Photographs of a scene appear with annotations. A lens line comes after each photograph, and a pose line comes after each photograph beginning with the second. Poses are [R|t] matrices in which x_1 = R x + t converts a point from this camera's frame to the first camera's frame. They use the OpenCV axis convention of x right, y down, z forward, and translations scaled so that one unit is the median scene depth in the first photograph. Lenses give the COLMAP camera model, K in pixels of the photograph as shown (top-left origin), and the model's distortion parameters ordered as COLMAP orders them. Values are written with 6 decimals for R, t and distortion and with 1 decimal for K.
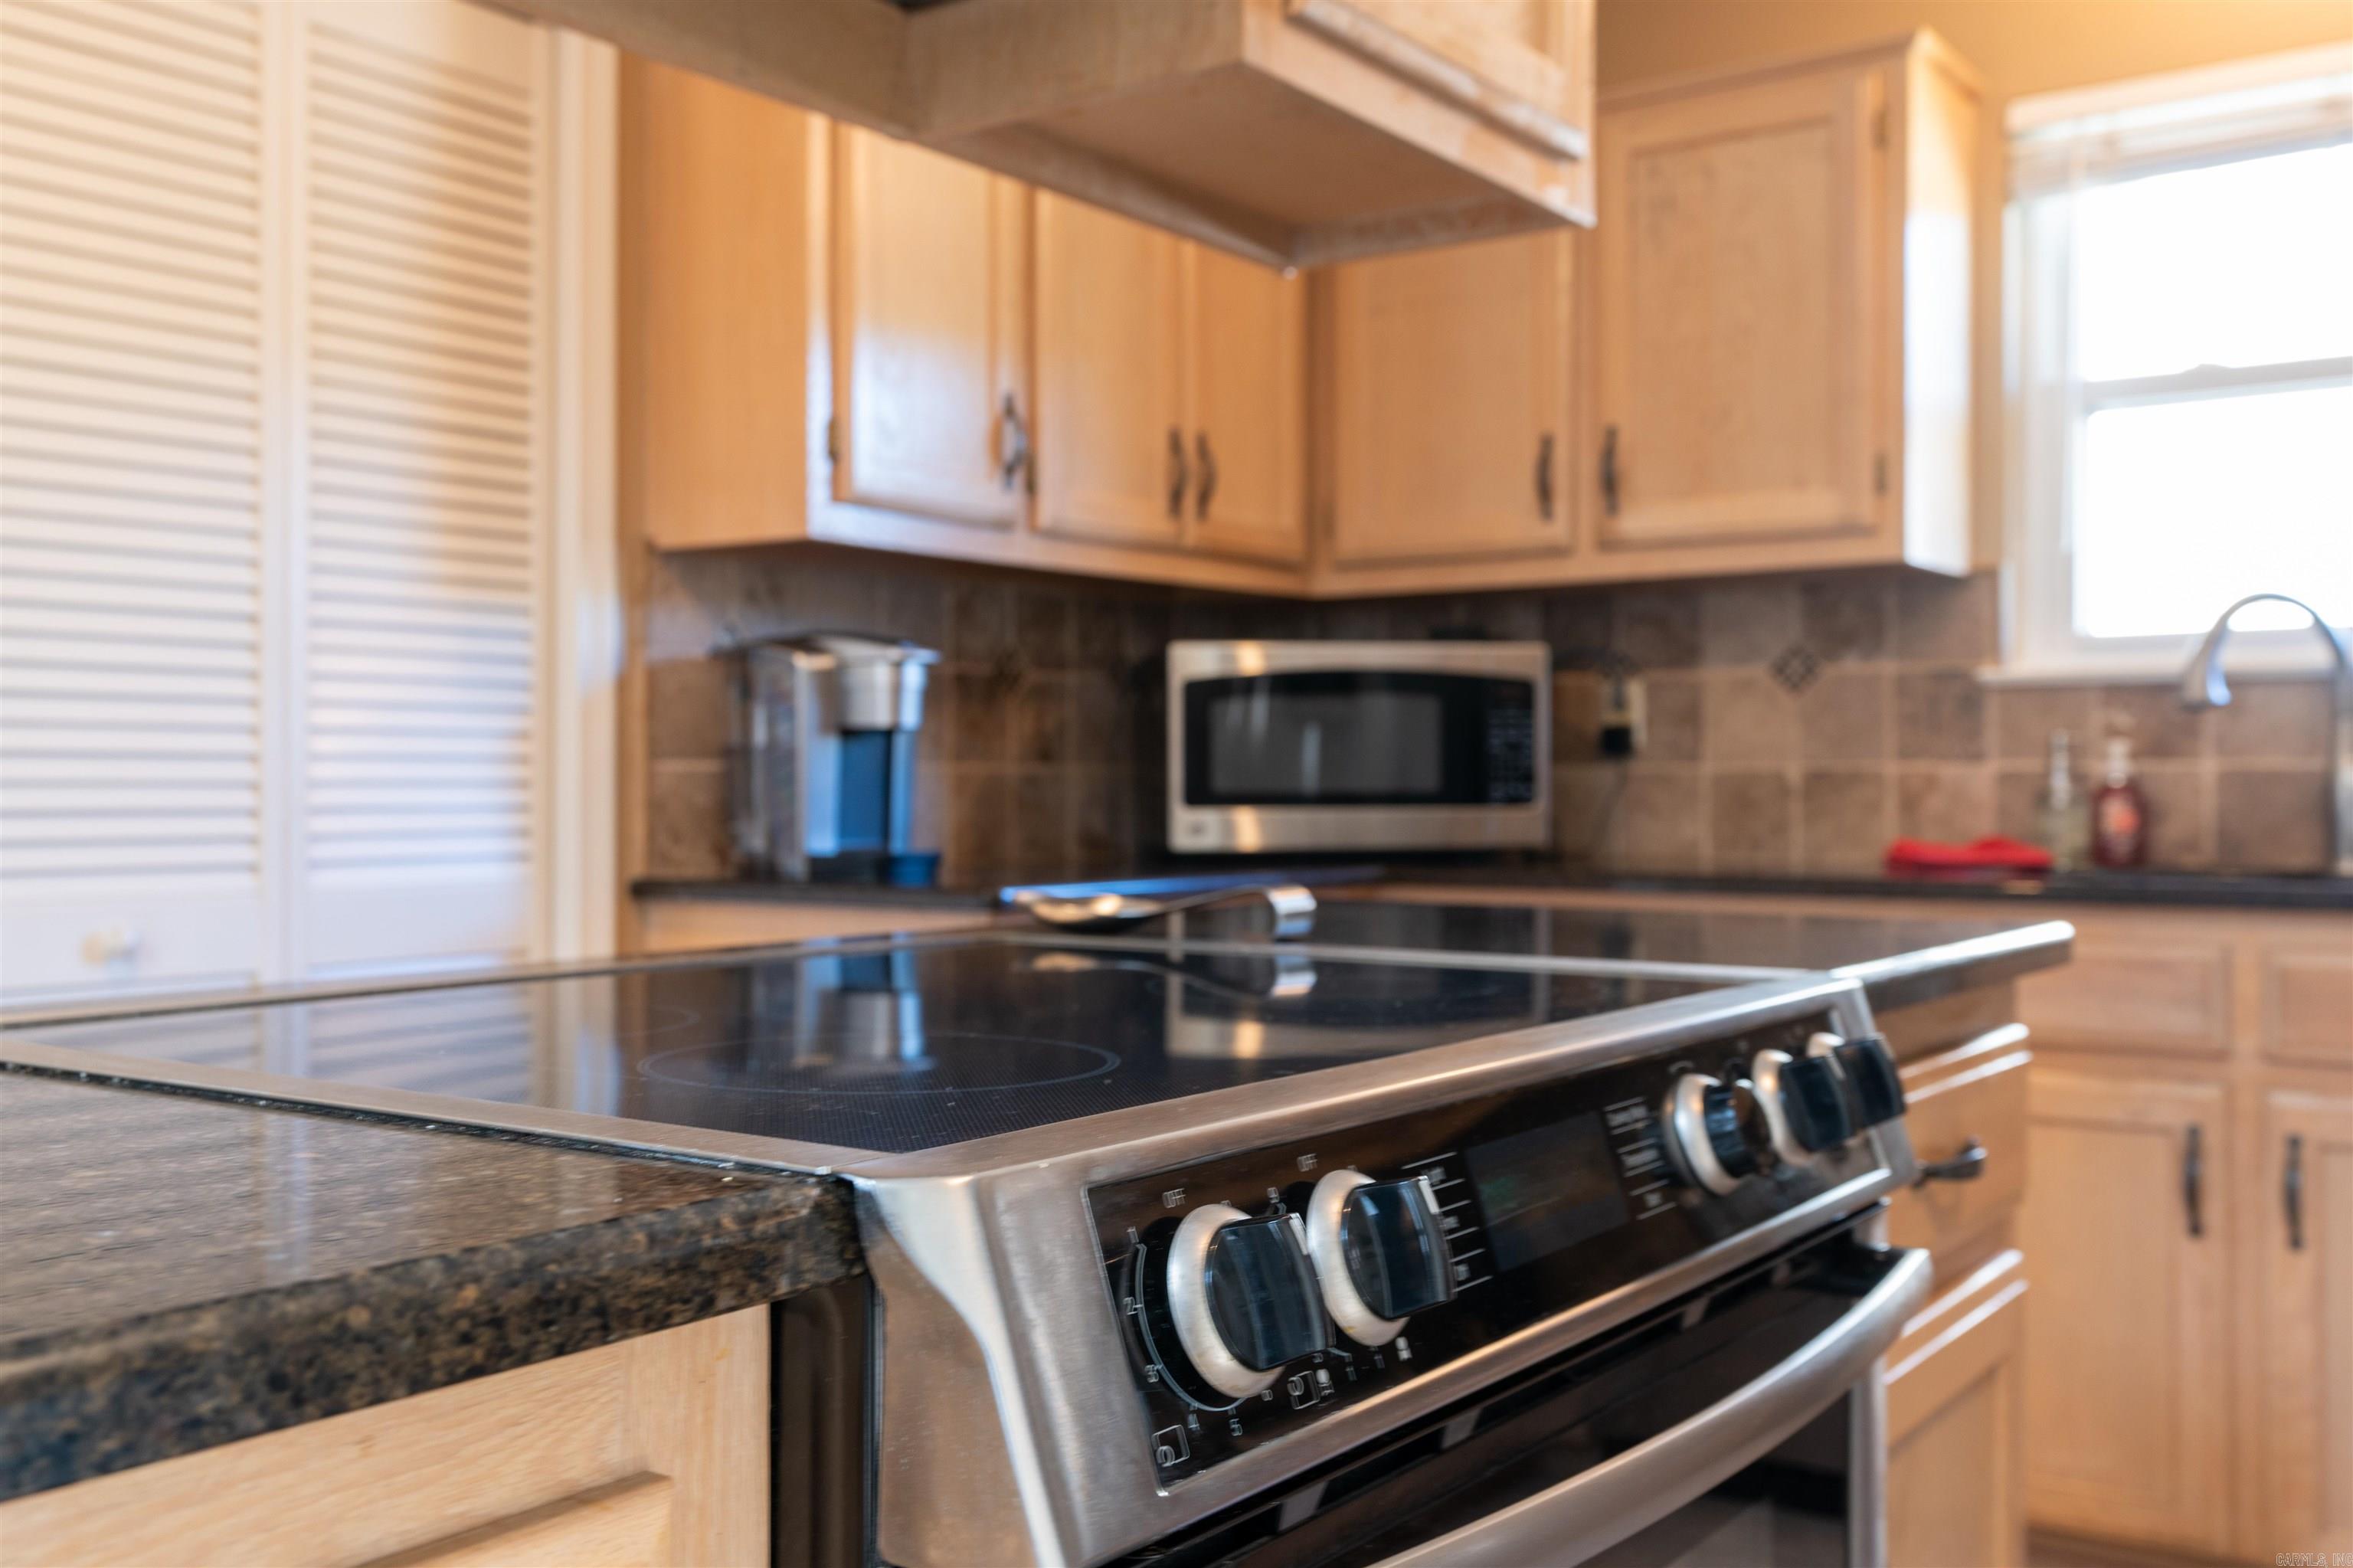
lens RADIAL K [[2280.5, 0, 1176.5], [0, 2280.5, 784.0], [0, 0, 1]] dist [0.006458, -0.001038]
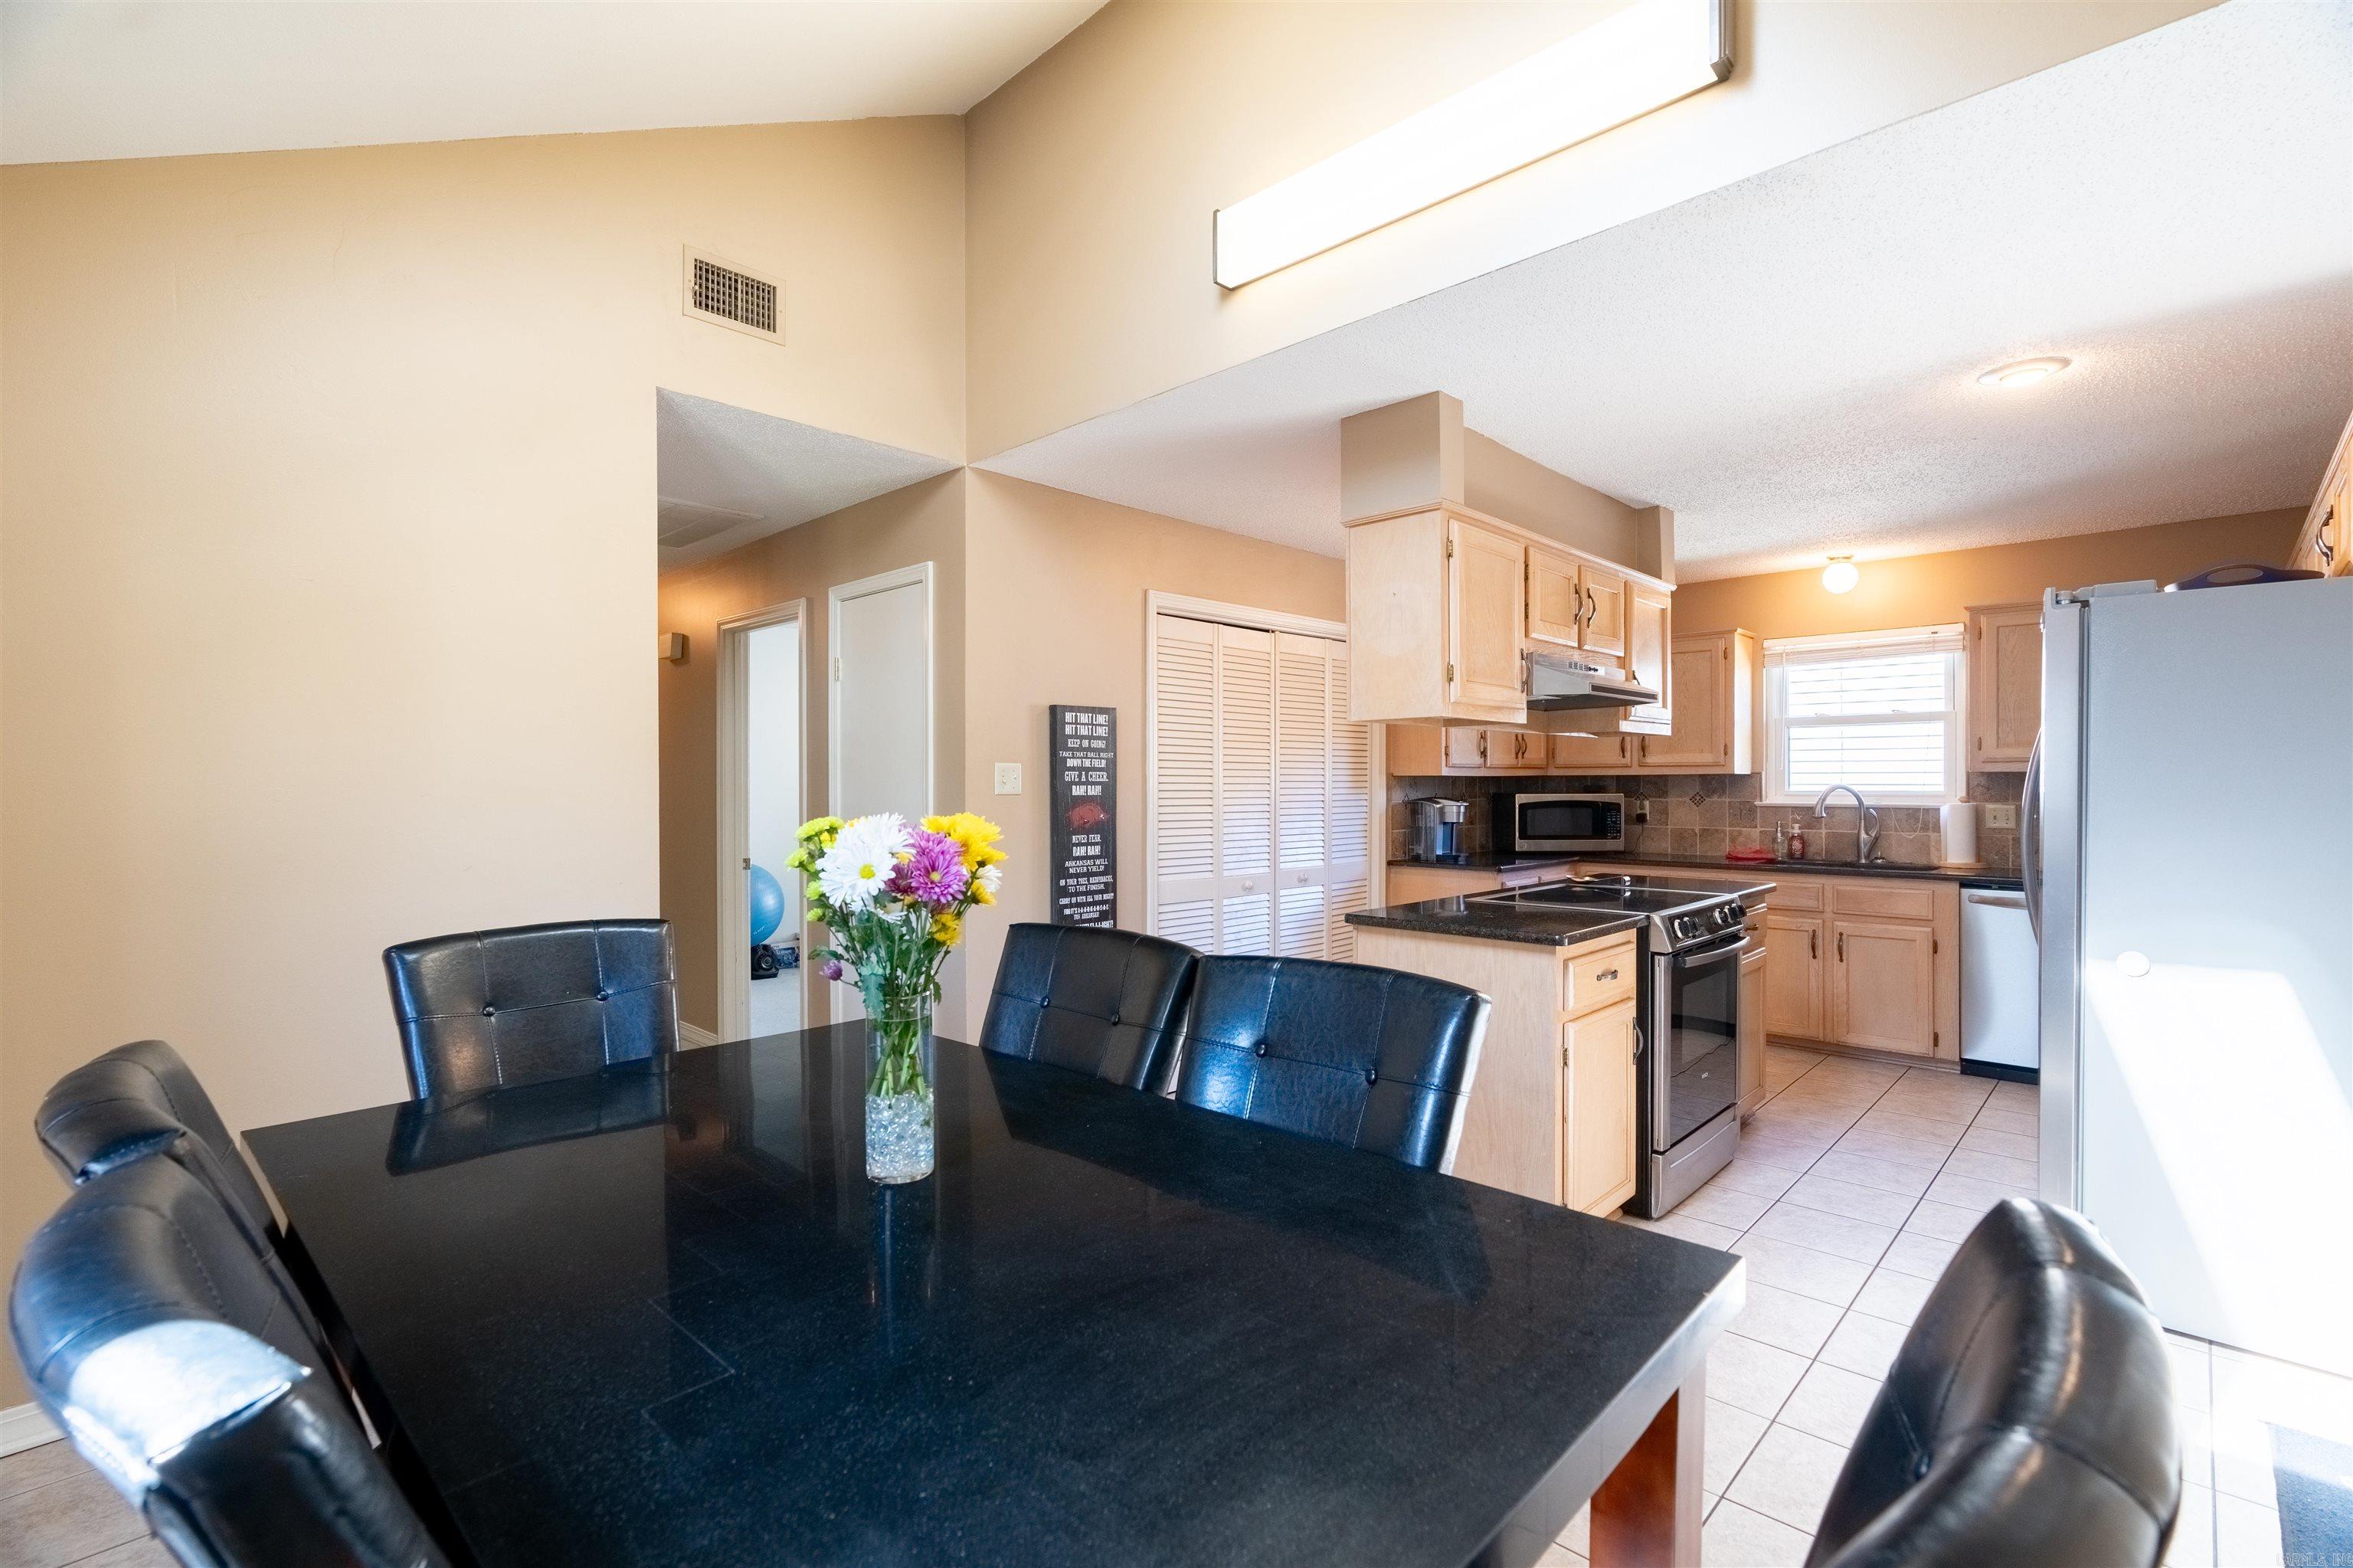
lens RADIAL K [[1079.6, 0, 1176.5], [0, 1079.6, 784.0], [0, 0, 1]] dist [-0.011644, 0.005063]
pose [[0.988818, -0.000236, -0.149124, -0.320579], [0.000298, 1.000000, 0.000394, -0.090174], [0.149124, -0.000434, 0.988818, -0.878955]]
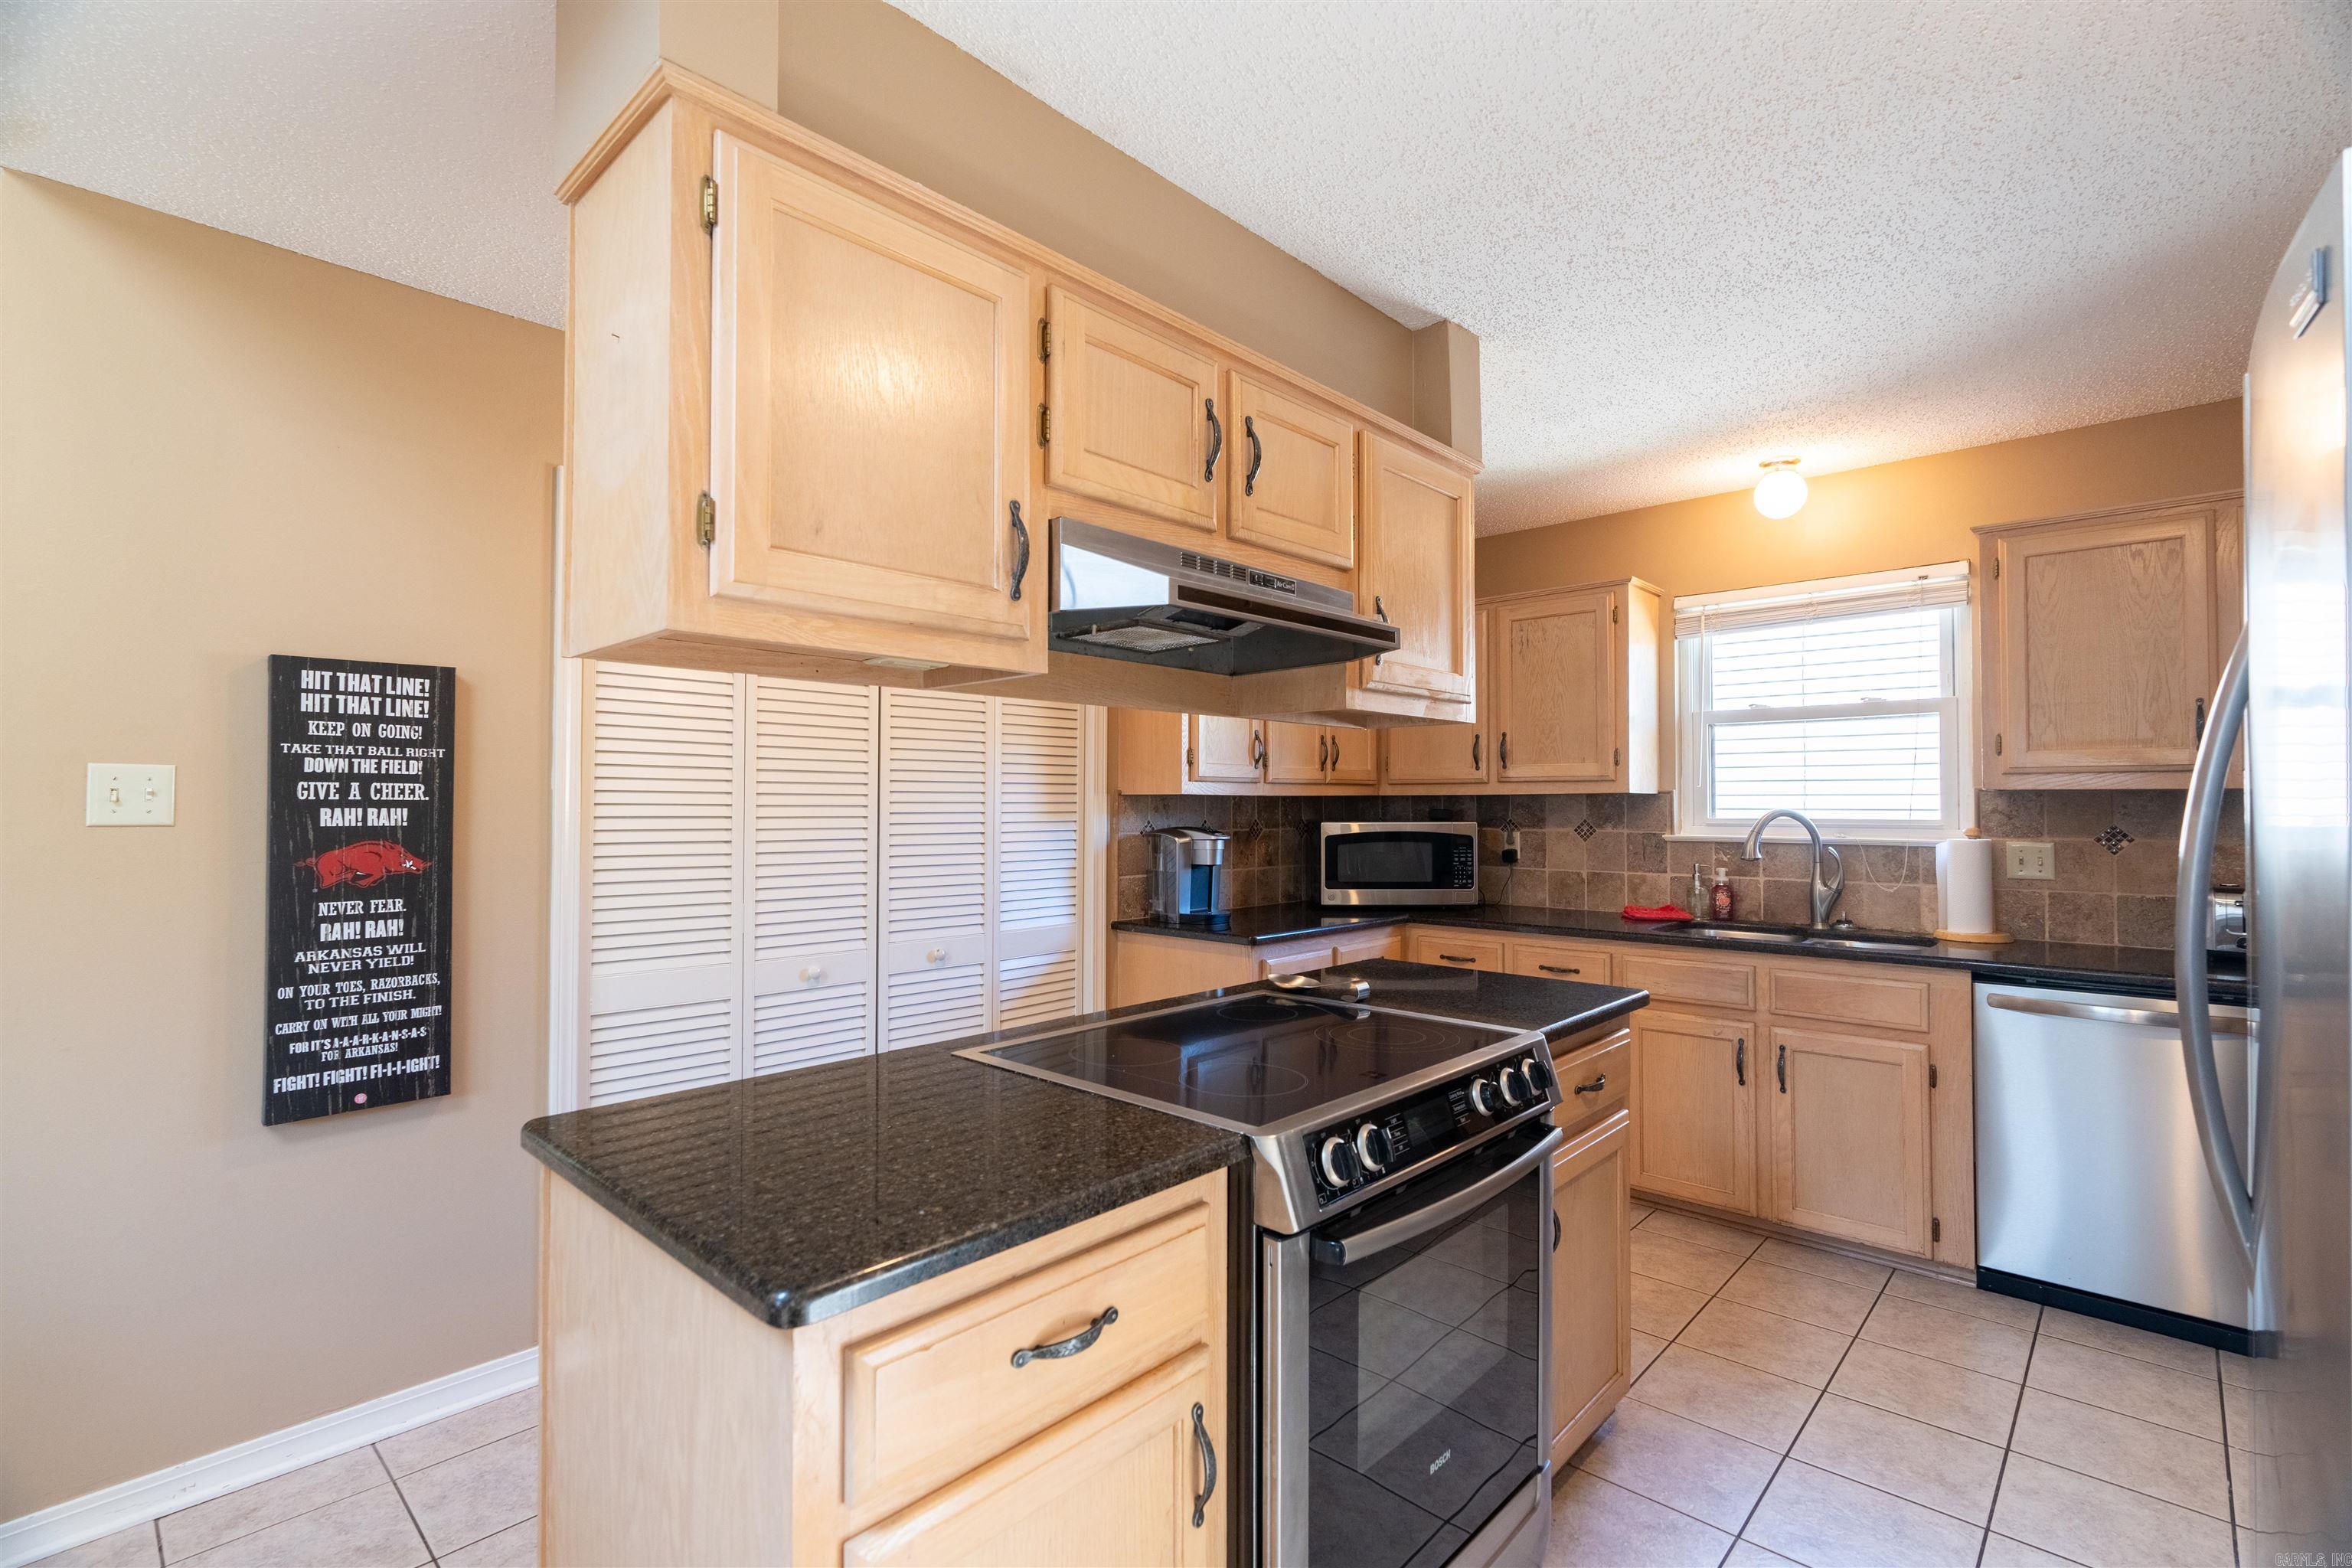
lens RADIAL K [[1079.1, 0, 1176.0], [0, 1079.1, 784.0], [0, 0, 1]] dist [-0.011644, 0.005063]
pose [[0.990839, -0.000472, -0.135051, -0.000438], [-0.002298, 0.999790, -0.020355, -0.090588], [0.135032, 0.020479, 0.990630, -0.211885]]
